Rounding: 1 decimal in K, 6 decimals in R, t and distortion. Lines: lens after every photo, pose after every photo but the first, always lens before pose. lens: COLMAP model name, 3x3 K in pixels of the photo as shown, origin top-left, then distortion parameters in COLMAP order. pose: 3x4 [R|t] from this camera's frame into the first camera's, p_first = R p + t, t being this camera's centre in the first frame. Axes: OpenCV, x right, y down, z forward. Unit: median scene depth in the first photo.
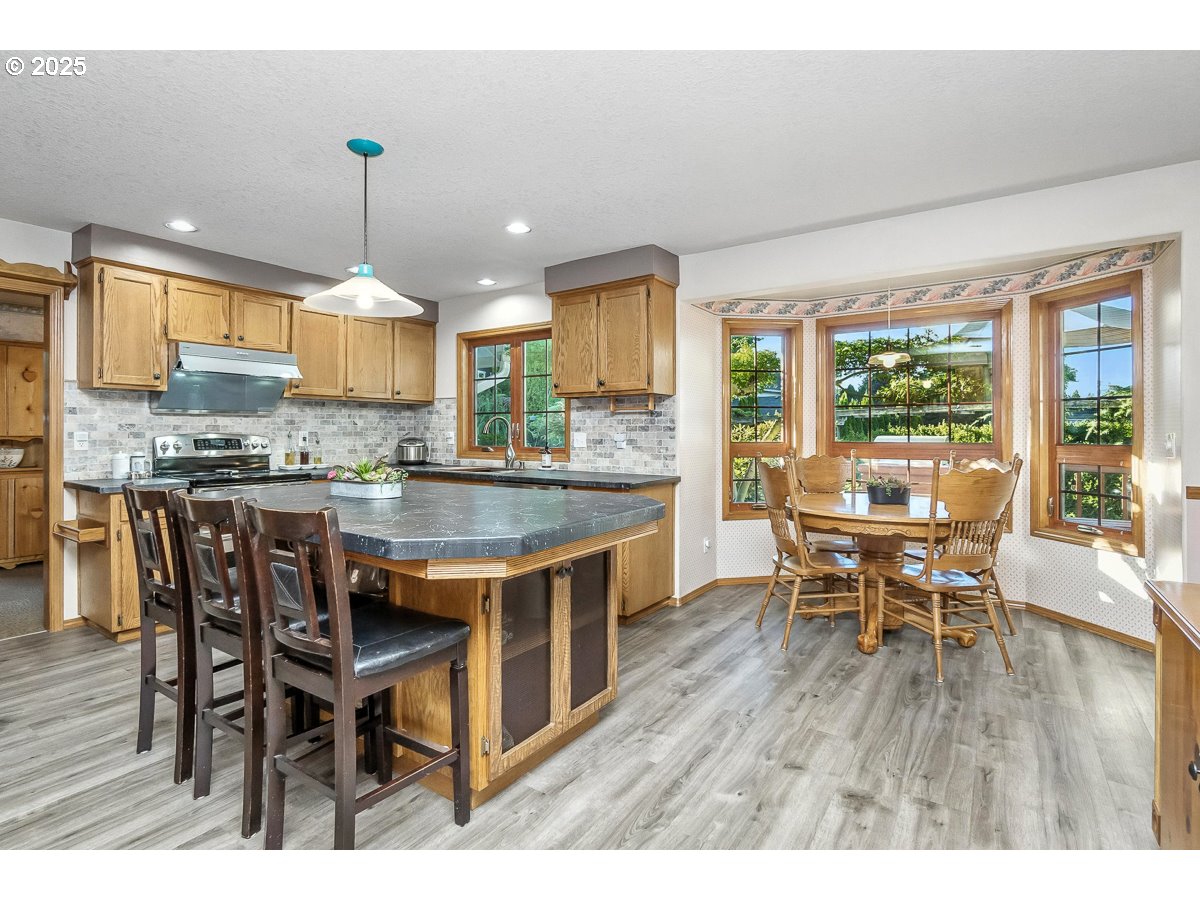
lens RADIAL K [[583.0, 0, 595.2], [0, 583.0, 425.7], [0, 0, 1]] dist [-0.003814, -0.001642]
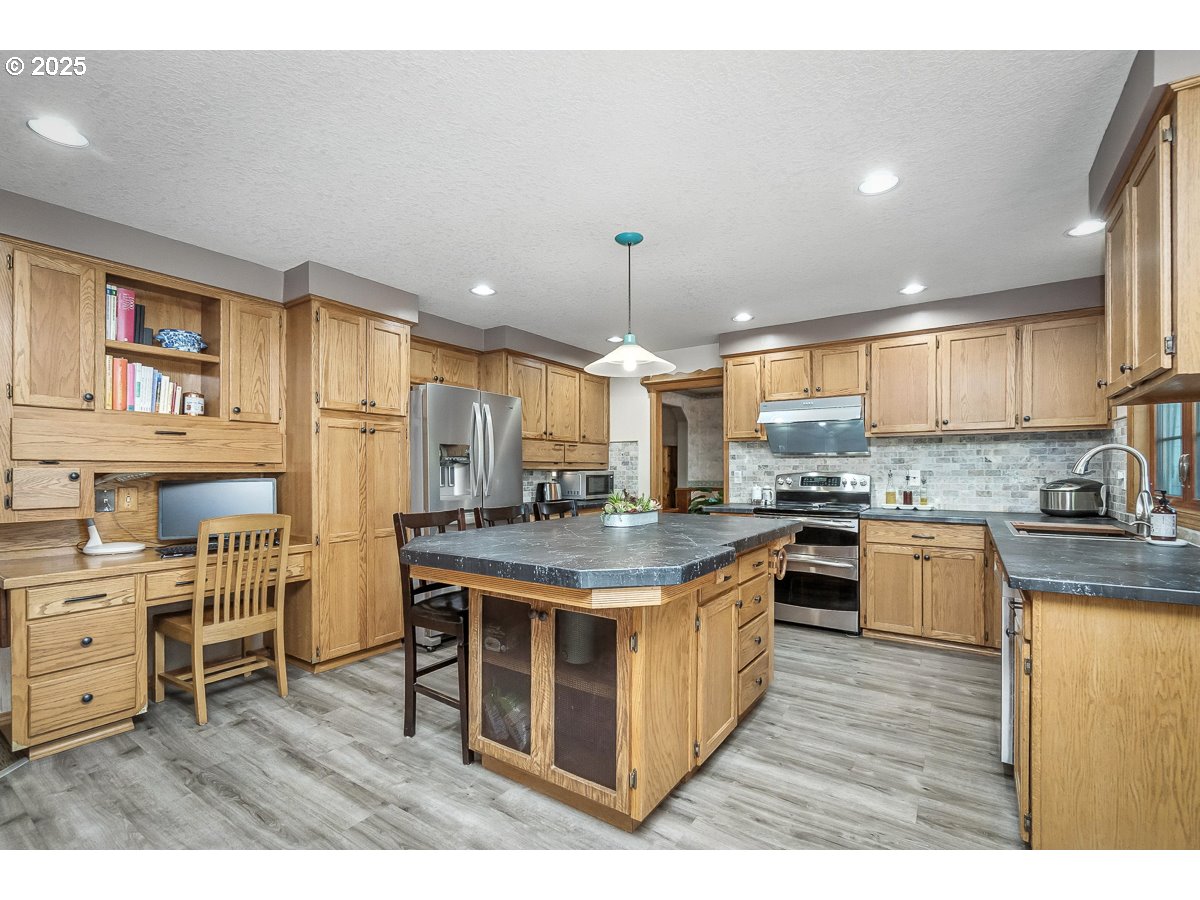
lens RADIAL K [[528.4, 0, 614.0], [0, 528.4, 471.5], [0, 0, 1]] dist [-0.007159, 0.001905]
pose [[0.013513, -0.001066, -0.999908, 0.419759], [0.009439, 0.999955, -0.000938, 0.009196], [0.999864, -0.009425, 0.013522, 0.565033]]
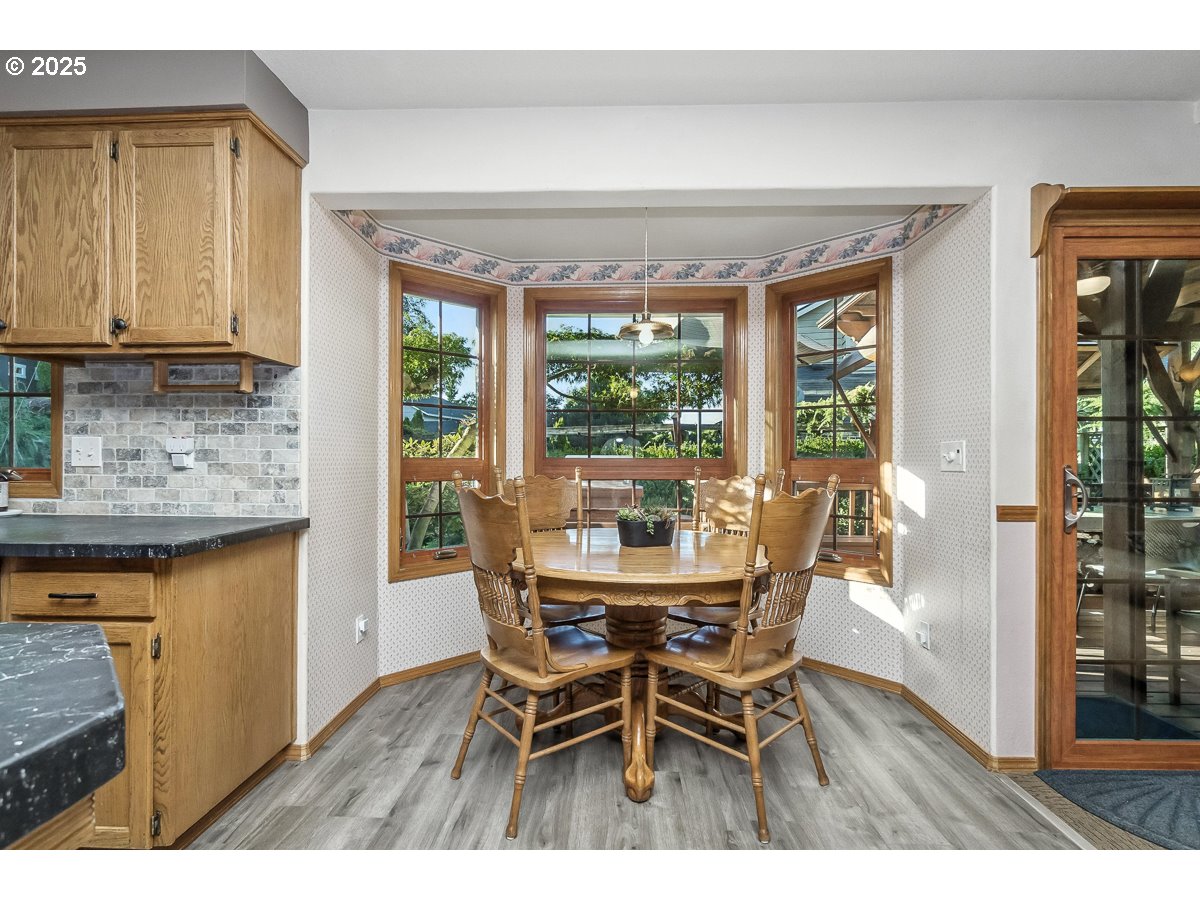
lens RADIAL K [[583.0, 0, 600.2], [0, 583.0, 460.3], [0, 0, 1]] dist [-0.003814, -0.001642]
pose [[0.842148, 0.000660, 0.539246, 0.081684], [-0.009000, 0.999877, 0.012832, 0.024192], [-0.539171, -0.015660, 0.842050, 0.398908]]
